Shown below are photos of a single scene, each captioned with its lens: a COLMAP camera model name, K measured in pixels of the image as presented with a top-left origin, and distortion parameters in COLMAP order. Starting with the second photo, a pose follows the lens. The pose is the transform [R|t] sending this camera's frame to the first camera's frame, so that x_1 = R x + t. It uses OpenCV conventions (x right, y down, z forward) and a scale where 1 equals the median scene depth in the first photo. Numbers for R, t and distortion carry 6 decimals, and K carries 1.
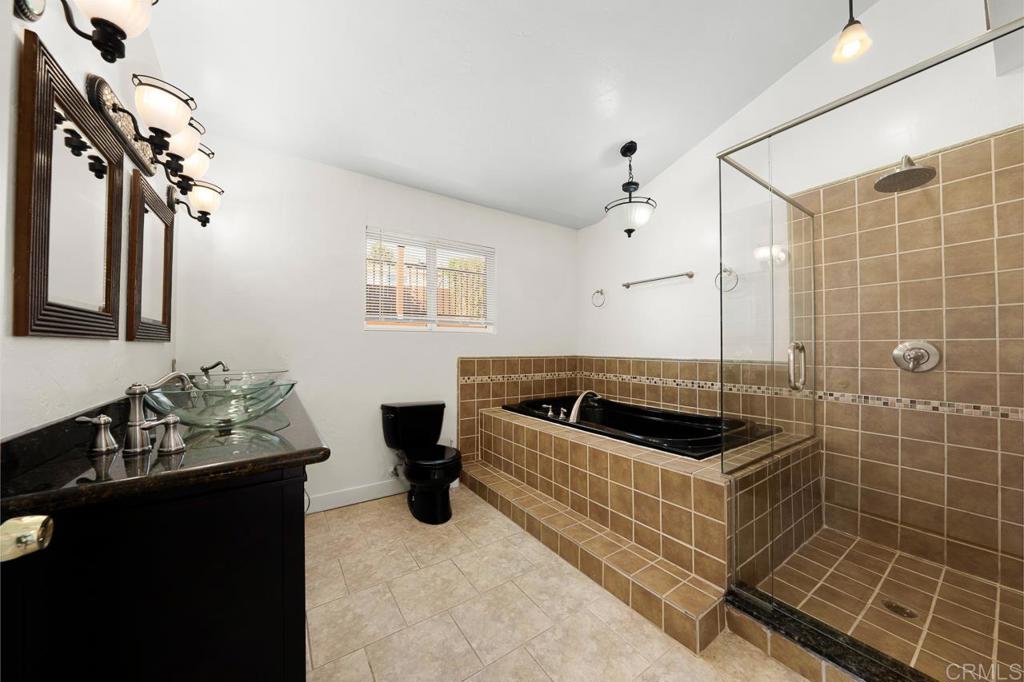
lens RADIAL K [[347.4, 0, 513.1], [0, 347.4, 341.6], [0, 0, 1]] dist [-0.009065, -0.000085]
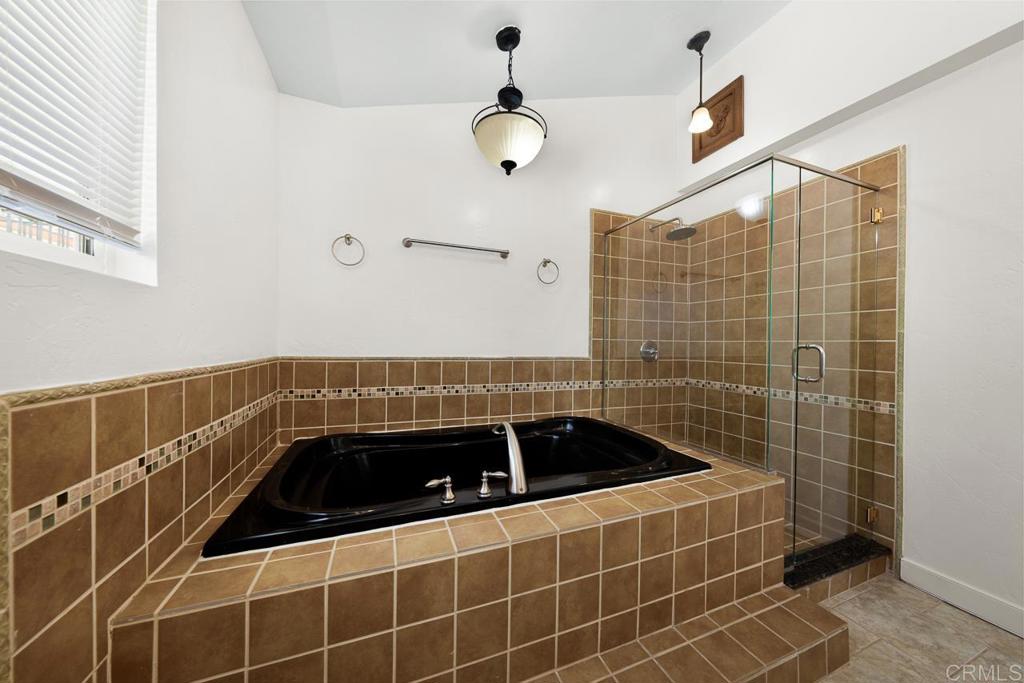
lens RADIAL K [[347.4, 0, 516.5], [0, 347.4, 347.0], [0, 0, 1]] dist [-0.009065, -0.000085]
pose [[0.216505, -0.007785, 0.976251, -0.275607], [-0.031127, 0.999405, 0.014873, 0.012635], [-0.975785, -0.033608, 0.216134, 0.773807]]
